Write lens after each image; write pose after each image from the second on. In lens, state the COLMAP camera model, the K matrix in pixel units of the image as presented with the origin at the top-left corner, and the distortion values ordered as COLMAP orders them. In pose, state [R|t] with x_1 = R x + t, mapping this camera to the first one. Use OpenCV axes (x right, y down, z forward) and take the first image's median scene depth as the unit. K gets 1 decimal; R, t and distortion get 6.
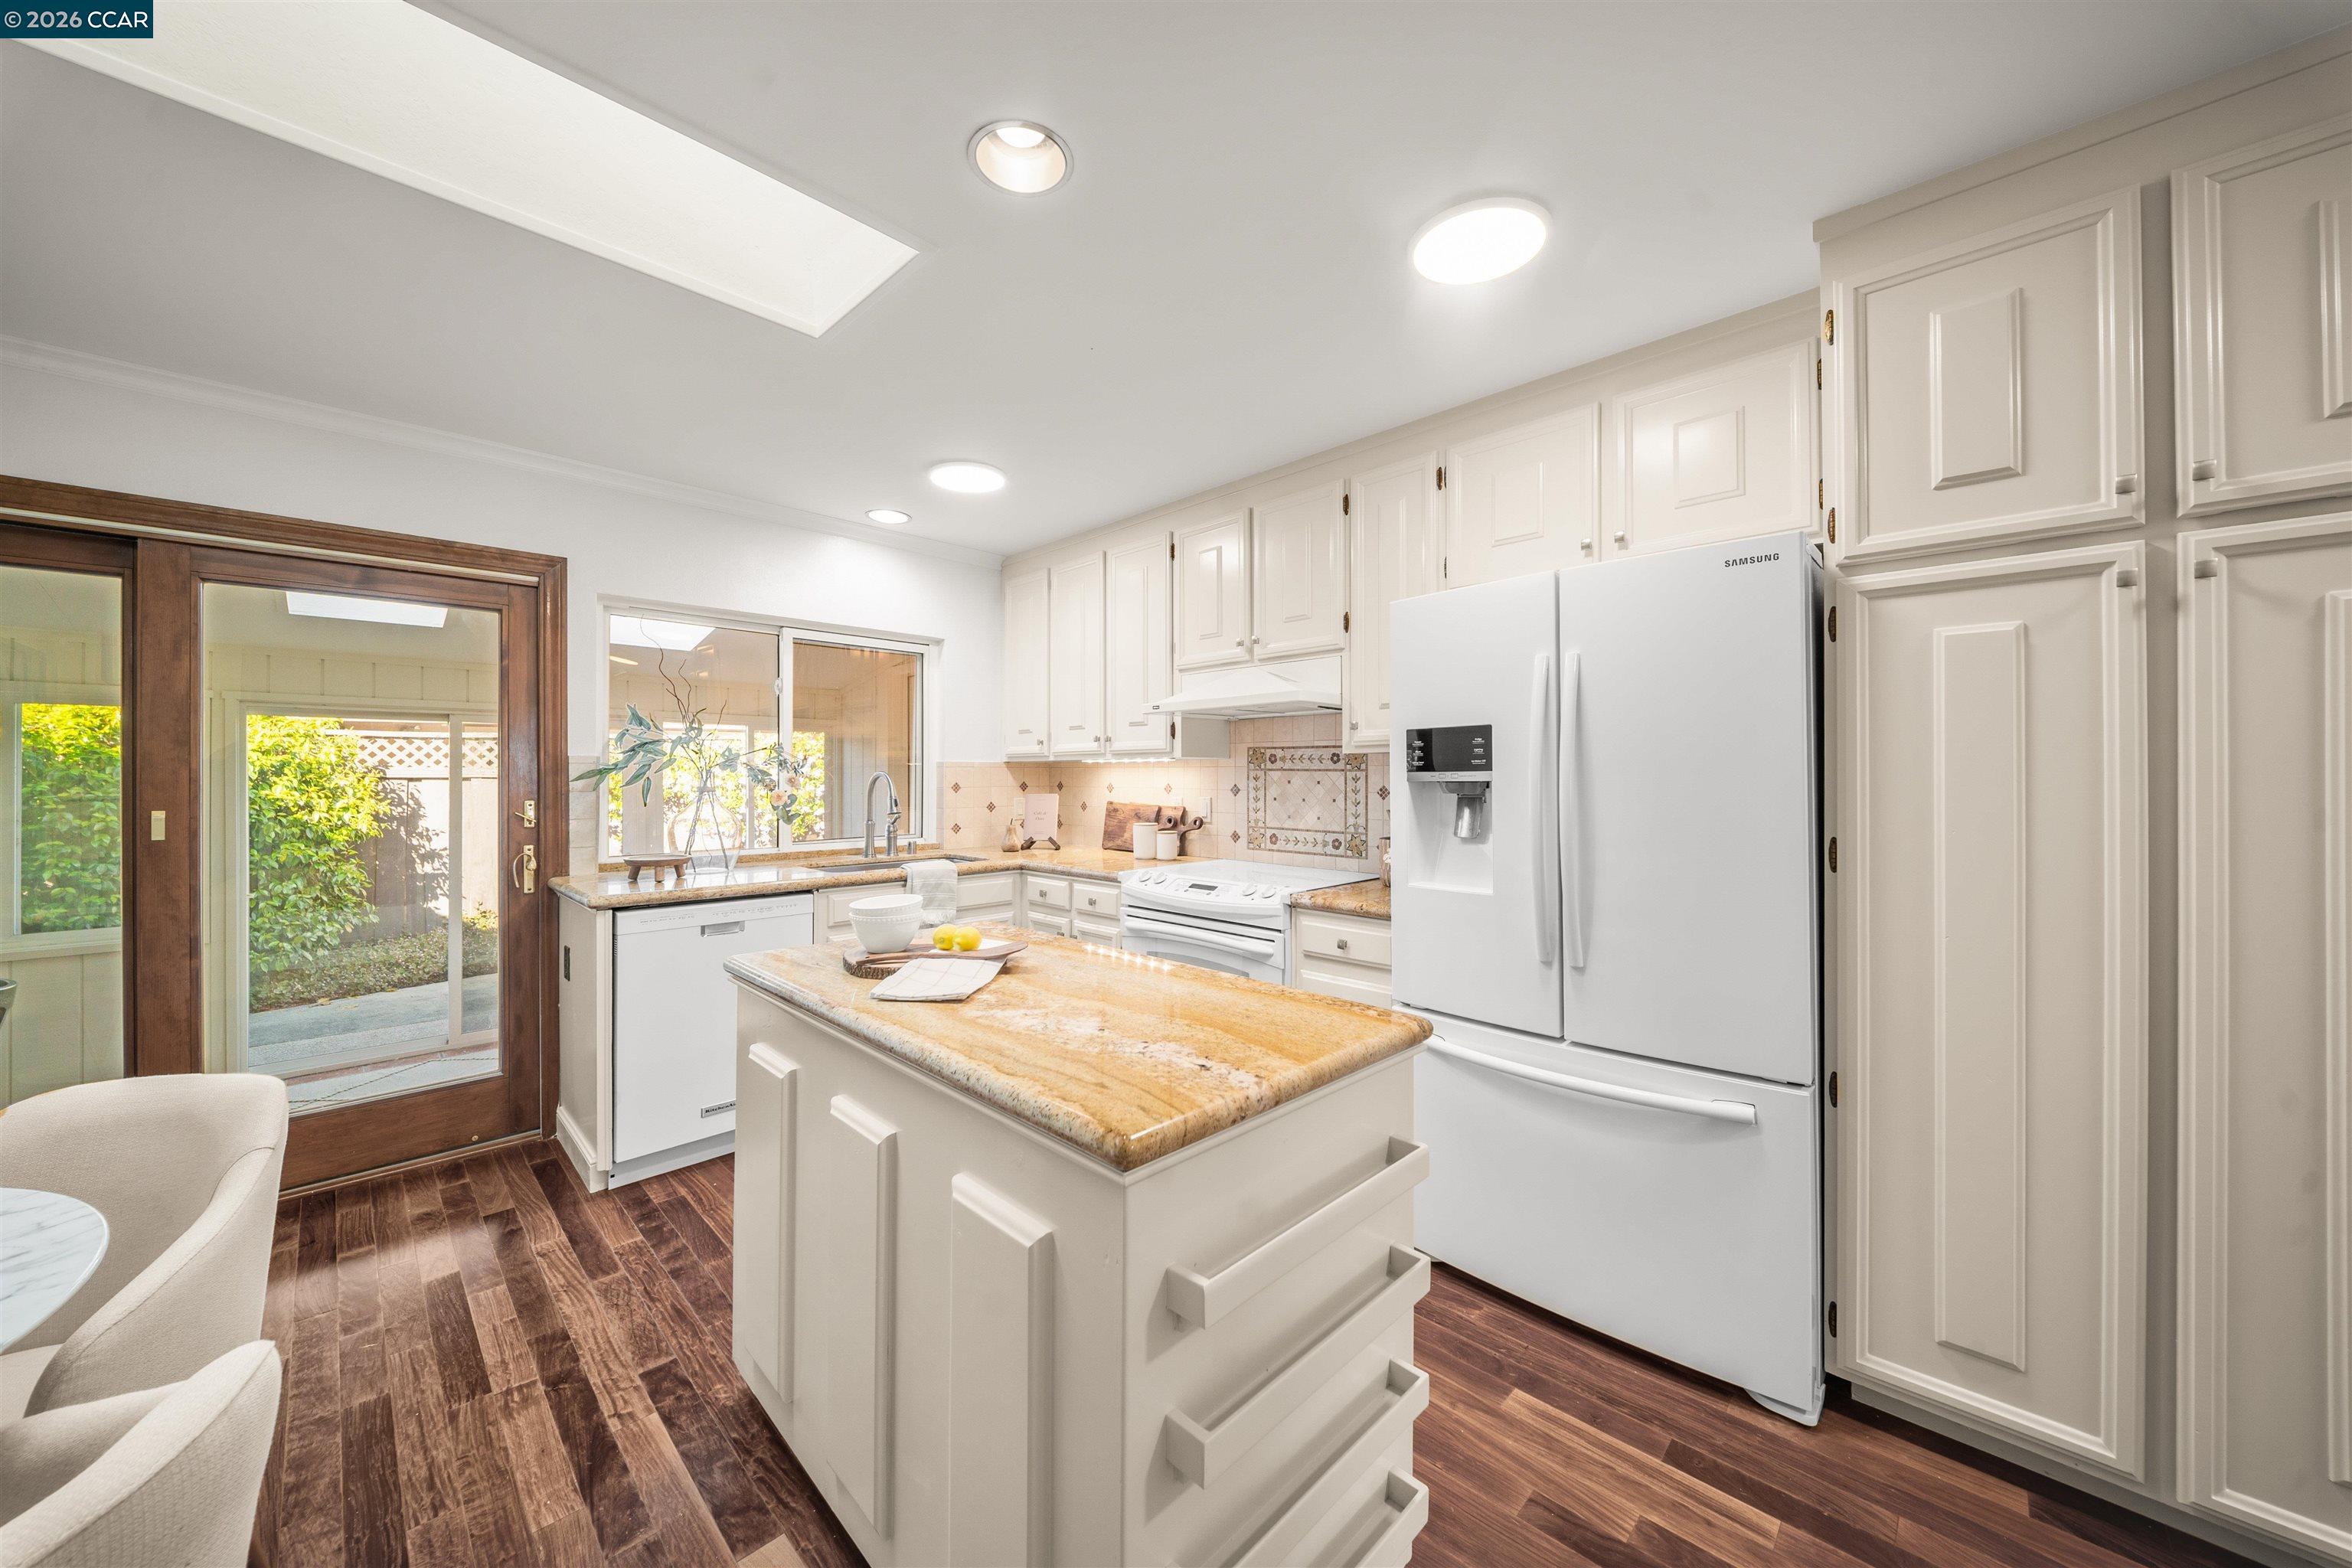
lens RADIAL K [[838.8, 0, 1181.0], [0, 838.8, 773.0], [0, 0, 1]] dist [-0.002931, -0.000389]
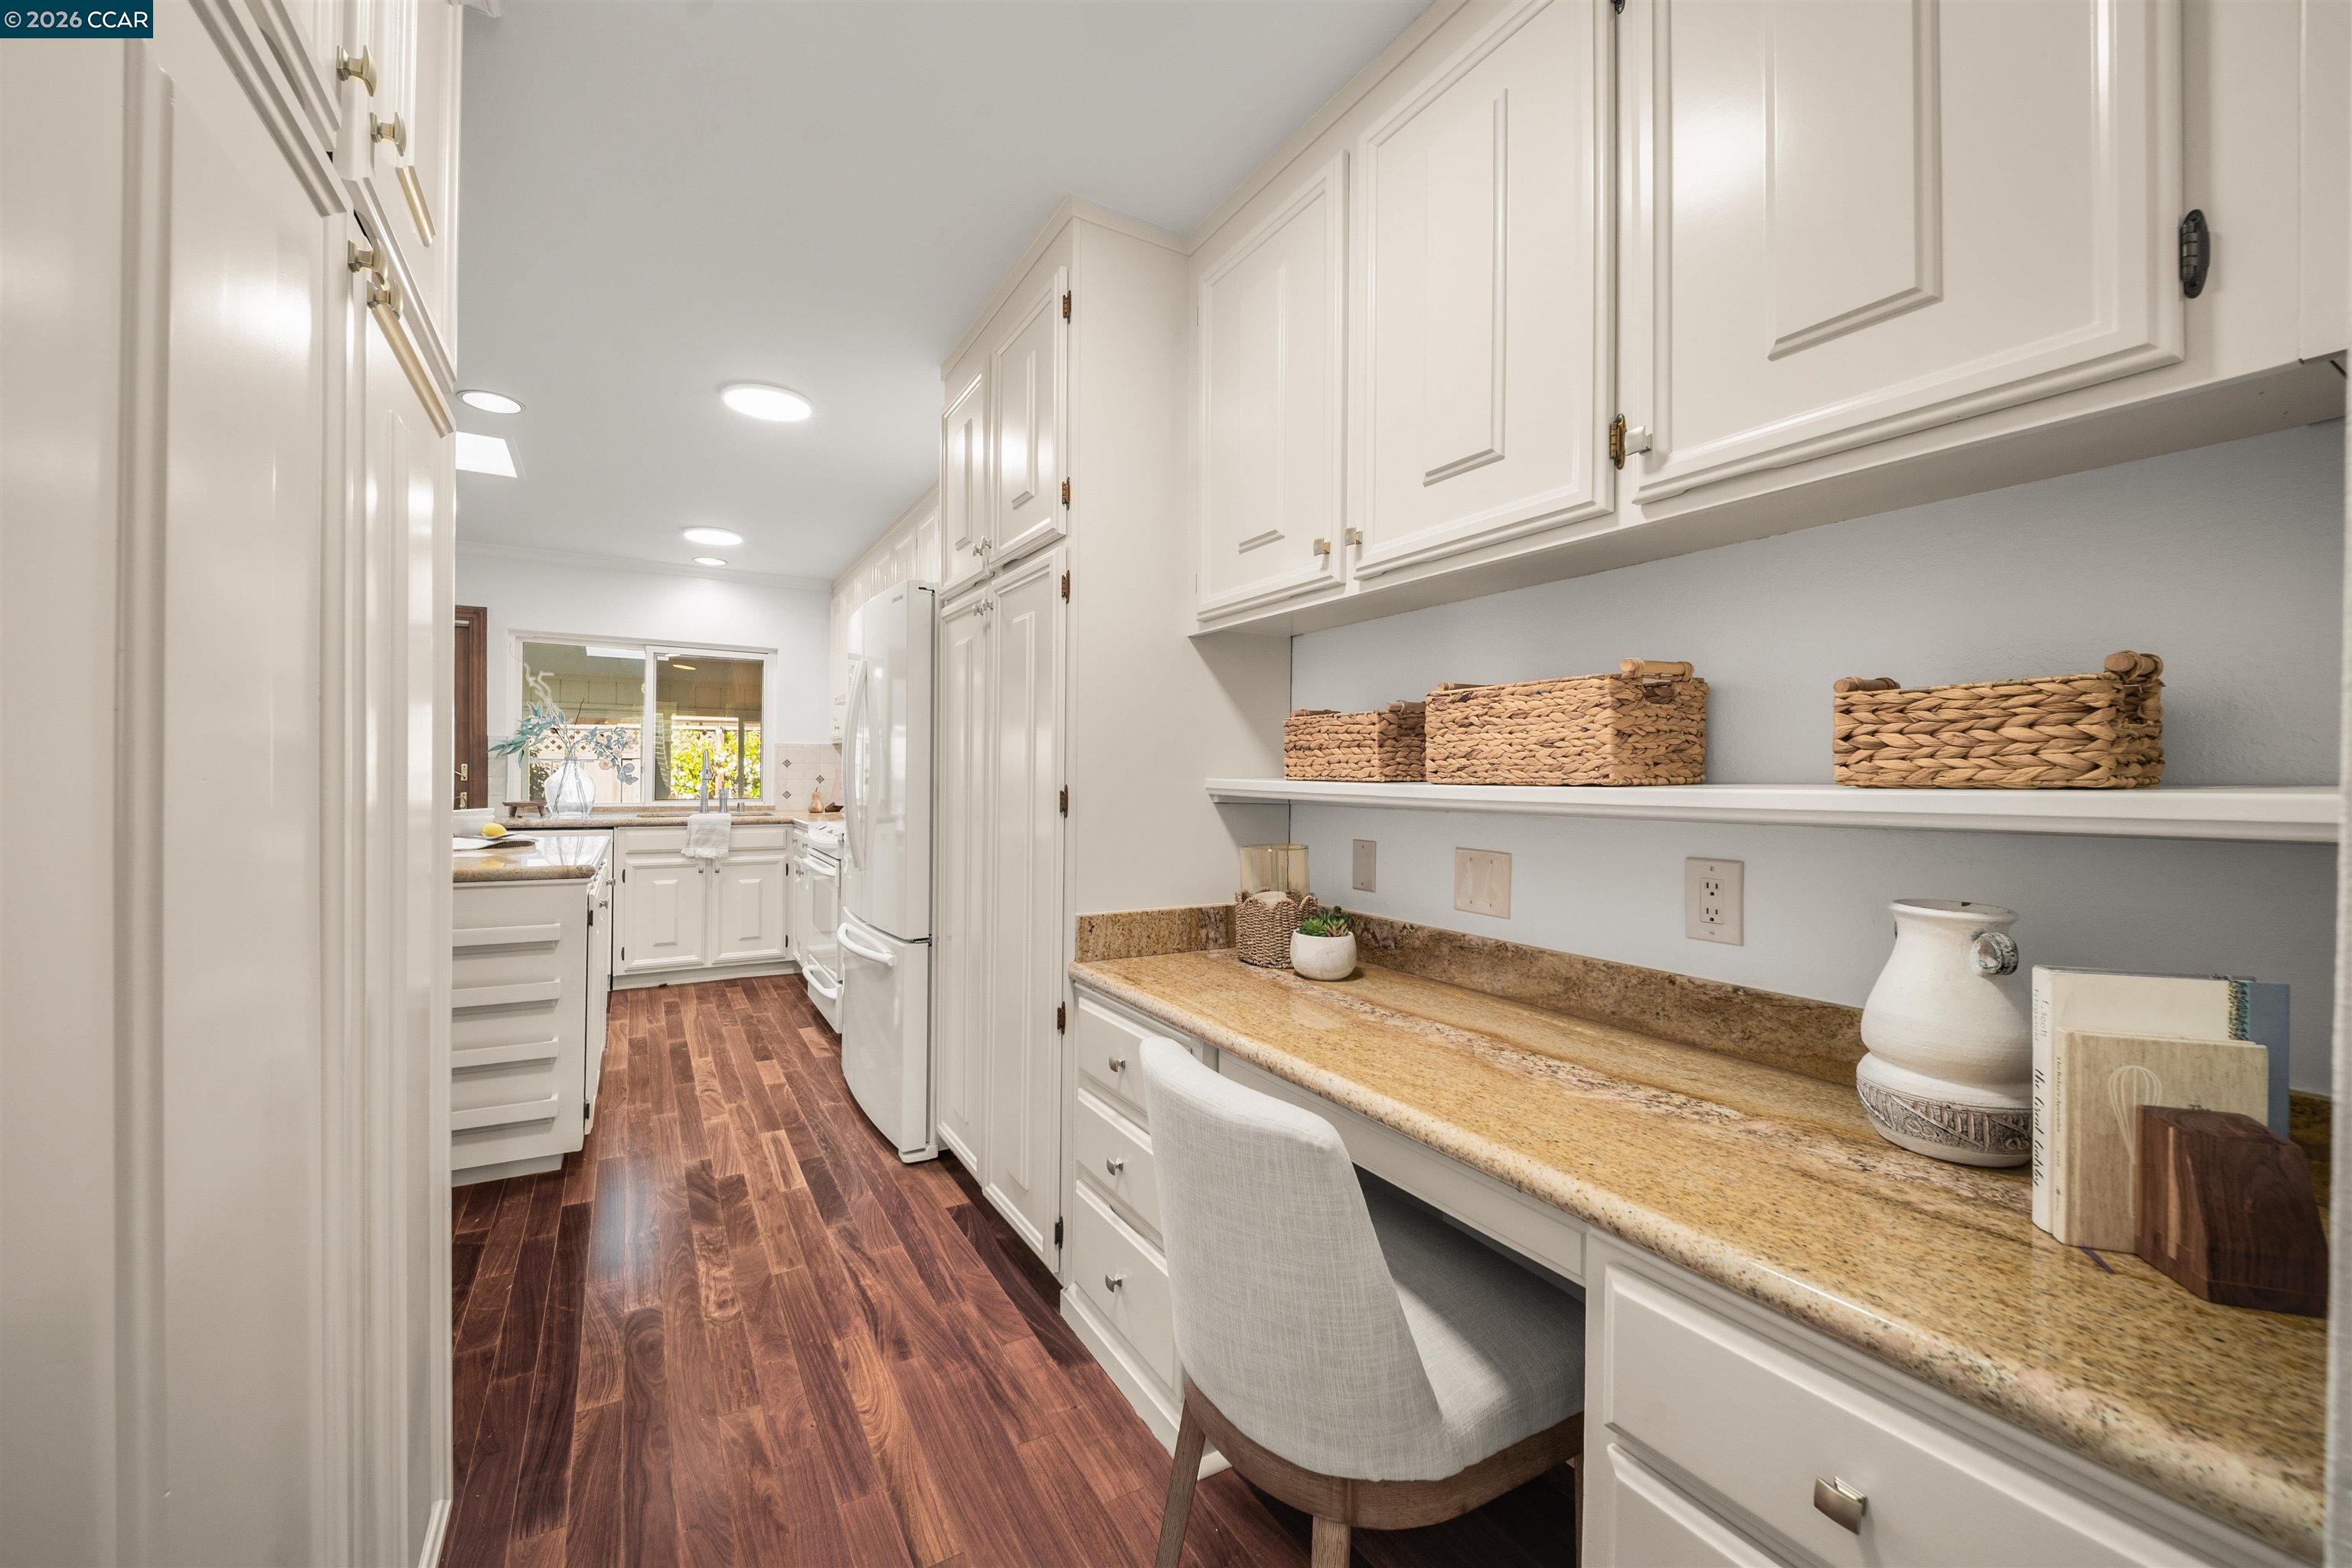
lens RADIAL K [[941.5, 0, 1170.5], [0, 941.5, 778.0], [0, 0, 1]] dist [0.000142, -0.000016]
pose [[0.955469, 0.013047, -0.294802, 0.913759], [-0.012103, 0.999914, 0.005025, 0.031505], [0.294842, -0.001233, 0.955545, -0.270326]]
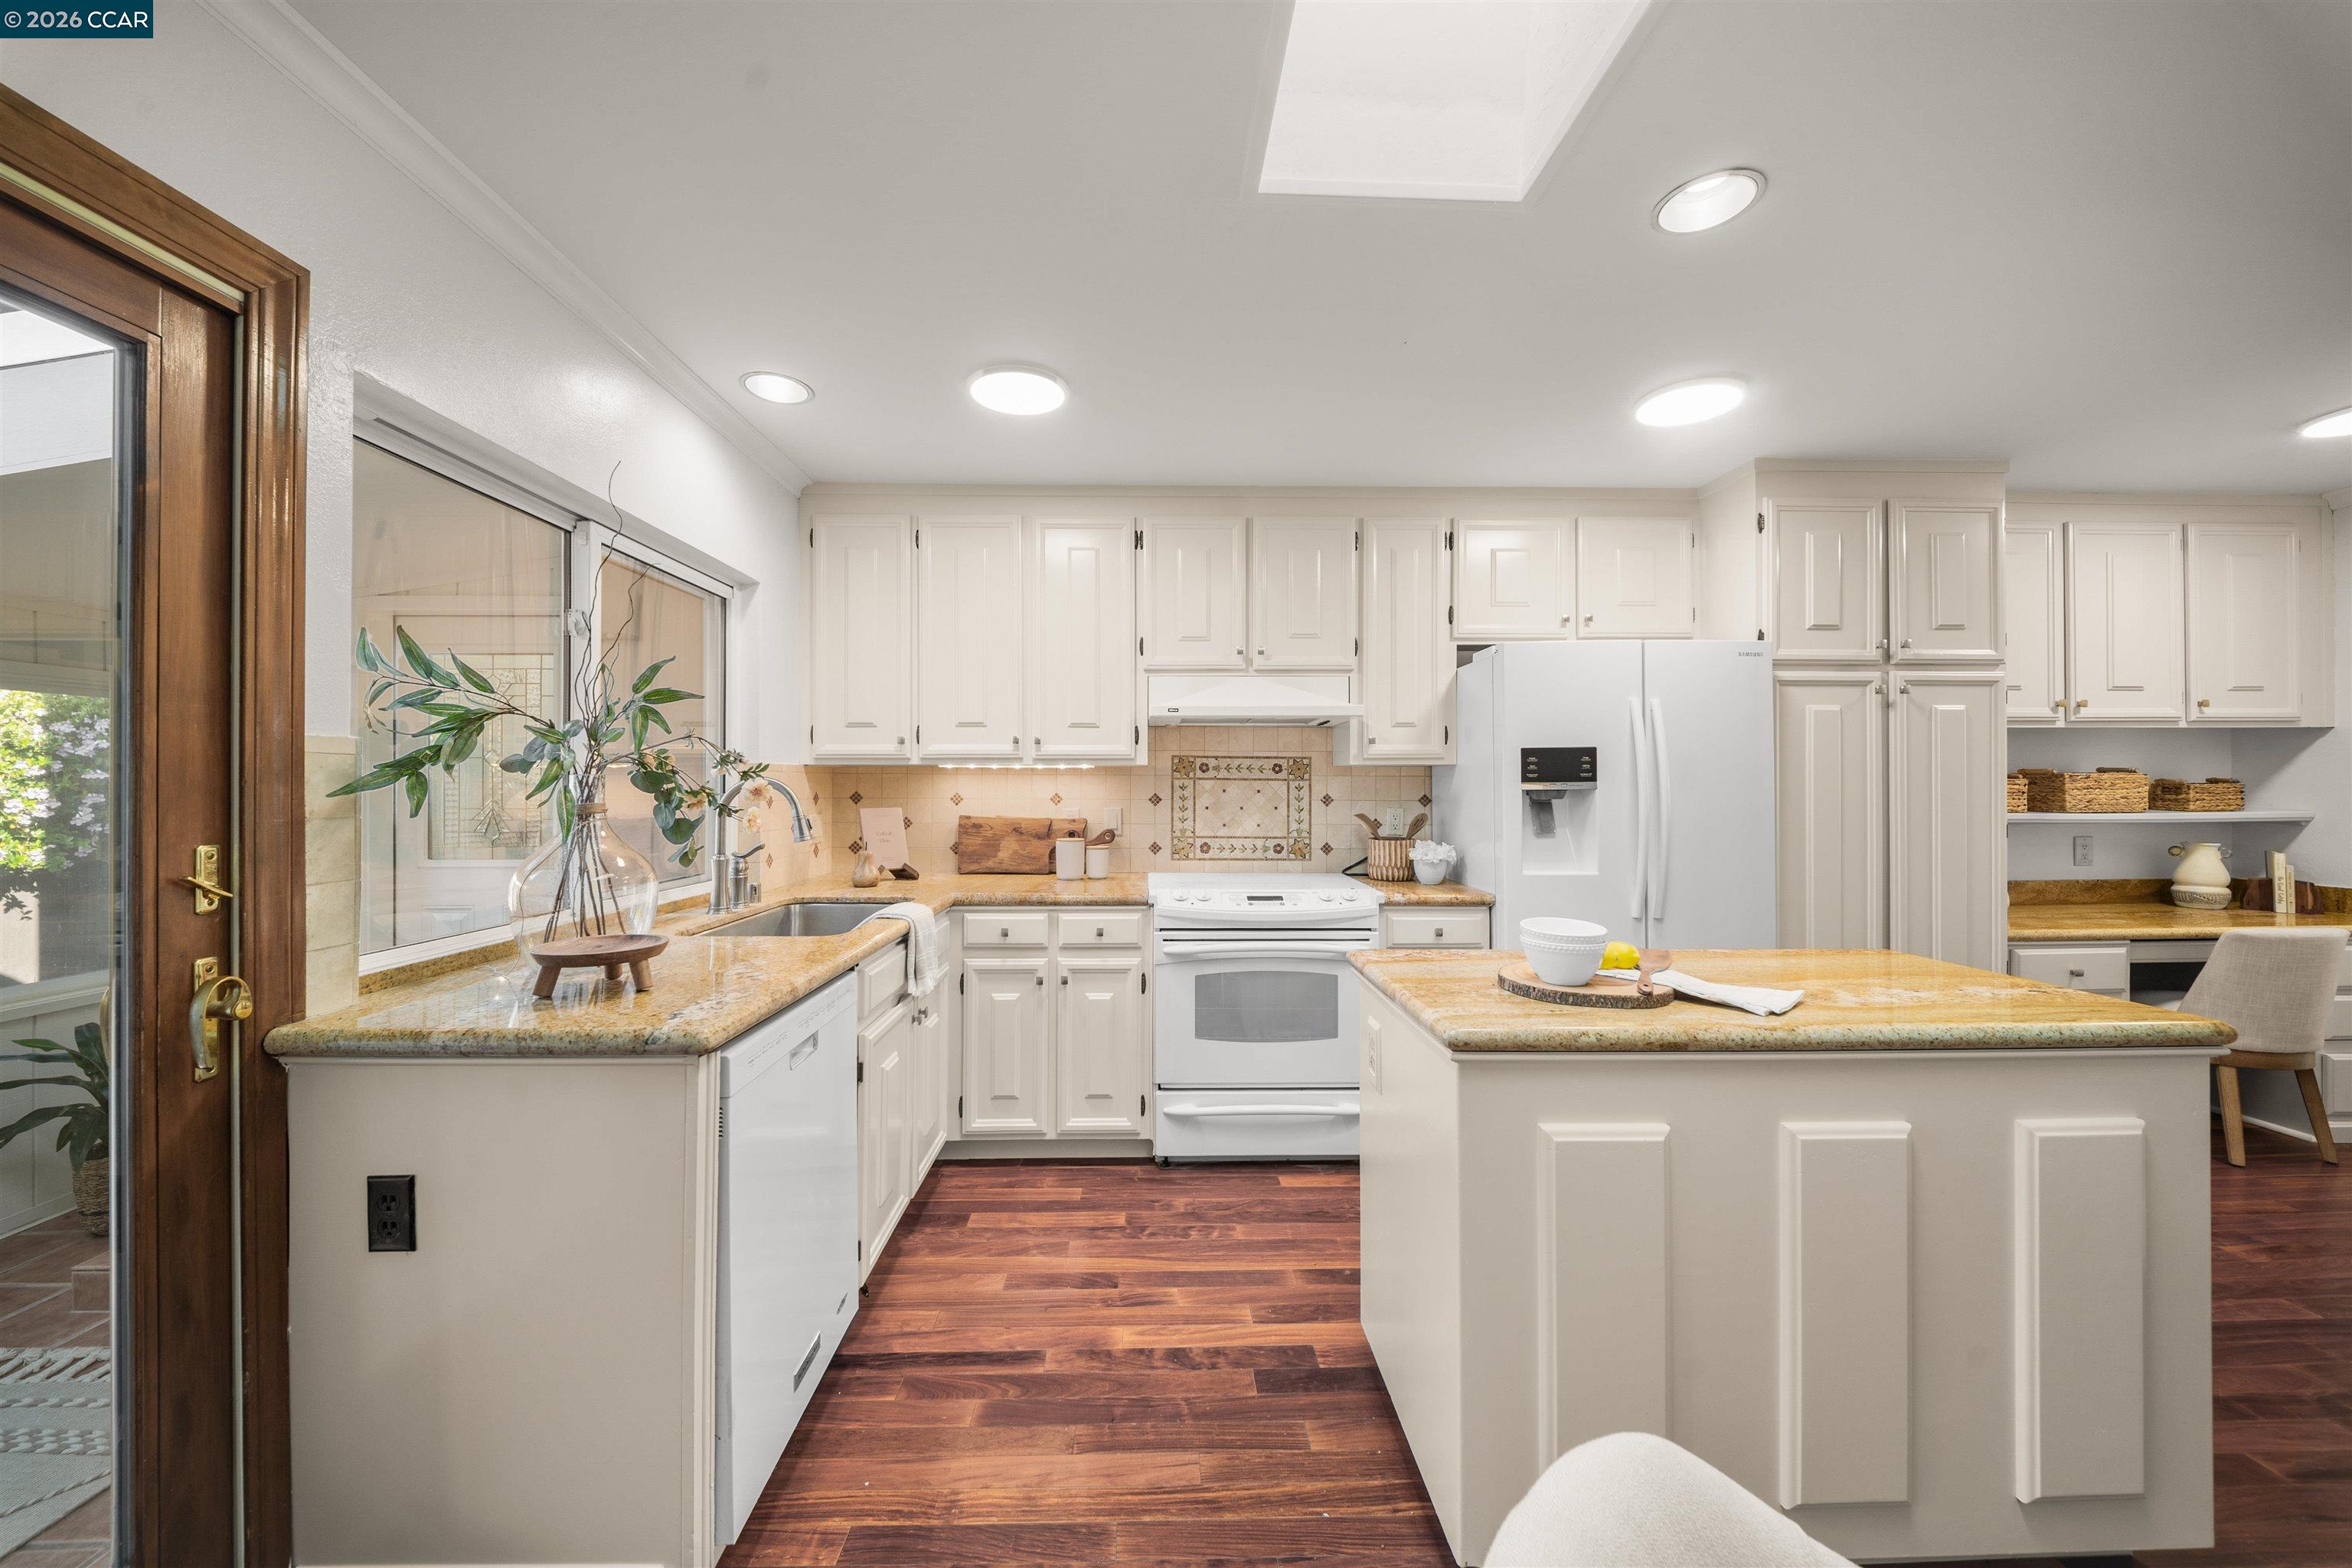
lens RADIAL K [[838.8, 0, 1157.9], [0, 838.8, 781.7], [0, 0, 1]] dist [-0.002931, -0.000389]
pose [[0.695045, 0.003819, 0.718956, -0.678782], [-0.004255, 0.999990, -0.001199, 0.001128], [-0.718954, -0.002226, 0.695054, 0.361912]]
